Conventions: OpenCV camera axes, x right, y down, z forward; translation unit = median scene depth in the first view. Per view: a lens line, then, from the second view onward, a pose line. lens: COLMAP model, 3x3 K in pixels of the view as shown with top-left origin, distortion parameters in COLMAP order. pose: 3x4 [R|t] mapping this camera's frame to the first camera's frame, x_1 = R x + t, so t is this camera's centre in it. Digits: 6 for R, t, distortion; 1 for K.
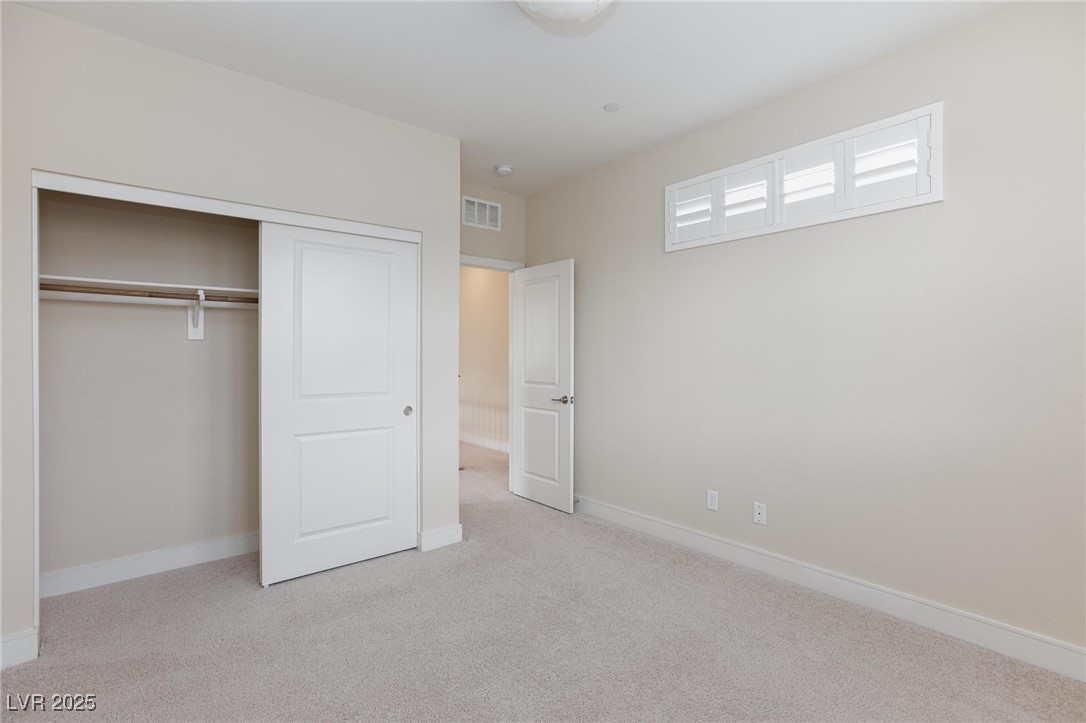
lens RADIAL K [[505.2, 0, 568.4], [0, 505.2, 368.5], [0, 0, 1]] dist [-0.031058, 0.019483]
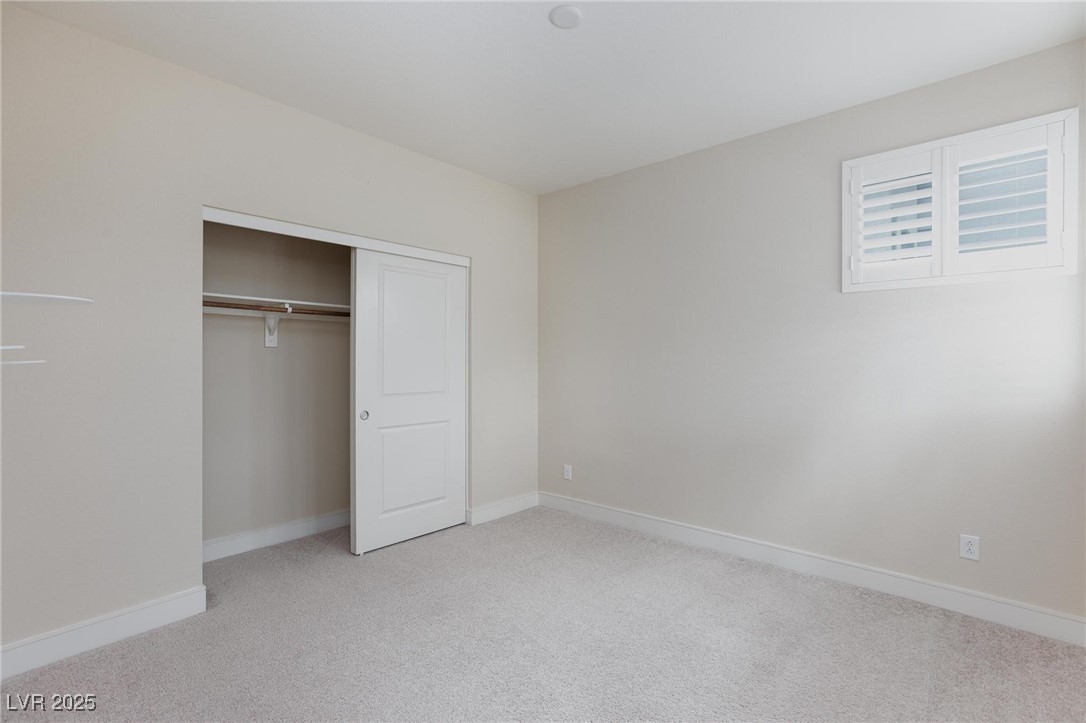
lens RADIAL K [[505.2, 0, 568.4], [0, 505.2, 368.5], [0, 0, 1]] dist [-0.031058, 0.019483]
pose [[0.986466, -0.001477, 0.163959, -0.297313], [0.003328, 0.999934, -0.011014, 0.006969], [-0.163932, 0.011410, 0.986406, -0.250905]]
